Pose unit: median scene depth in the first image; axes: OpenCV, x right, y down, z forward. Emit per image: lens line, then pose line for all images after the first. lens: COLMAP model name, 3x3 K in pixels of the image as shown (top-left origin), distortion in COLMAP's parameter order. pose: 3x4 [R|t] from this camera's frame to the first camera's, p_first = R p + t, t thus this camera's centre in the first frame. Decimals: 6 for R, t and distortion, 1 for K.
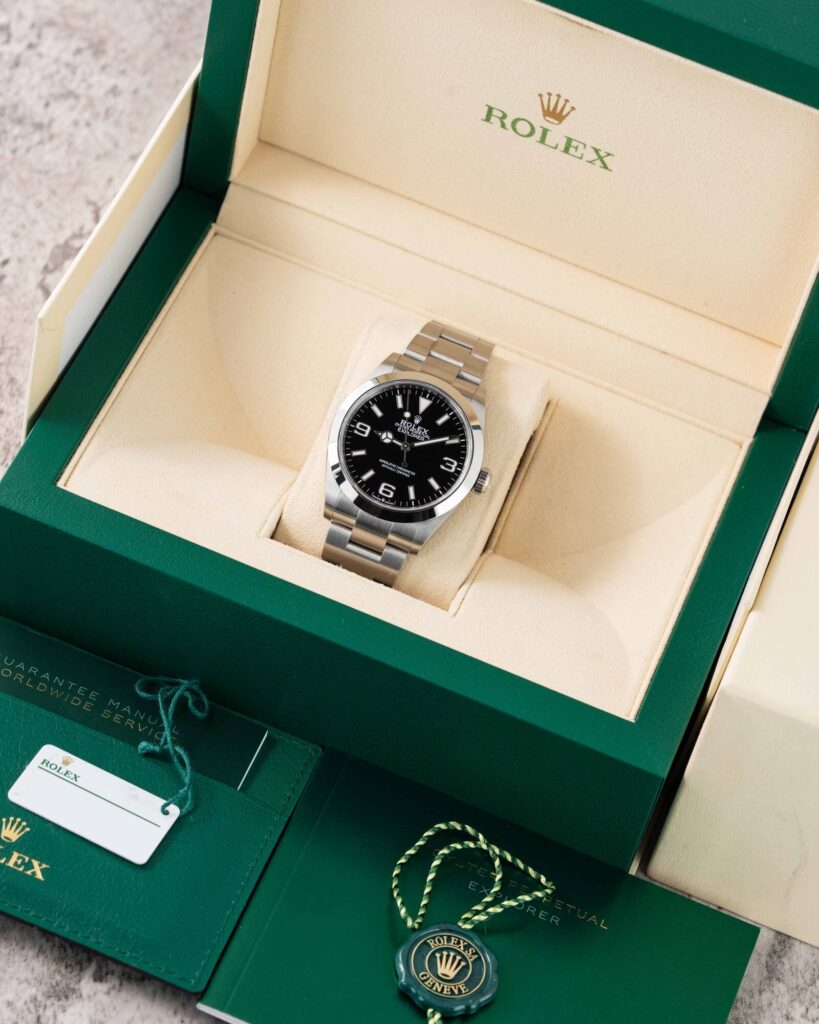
lens RADIAL K [[4123.0, 0, 411.1], [0, 4123.0, 510.4], [0, 0, 1]] dist [0.205823, 0.000000]
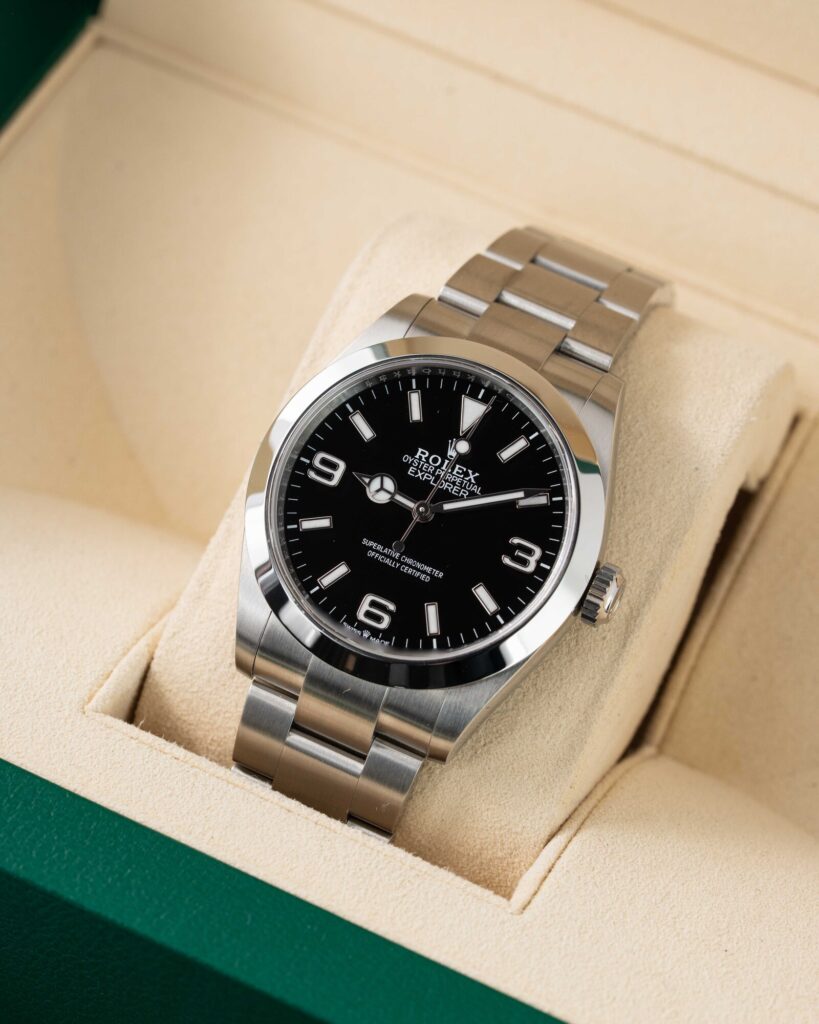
lens RADIAL K [[4123.0, 0, 407.6], [0, 4123.0, 515.6], [0, 0, 1]] dist [0.205823, 0.000000]
pose [[0.986075, 0.020472, -0.165035, 0.067928], [-0.021722, 0.999747, -0.005776, -0.012415], [0.164875, 0.009281, 0.986271, 0.574272]]
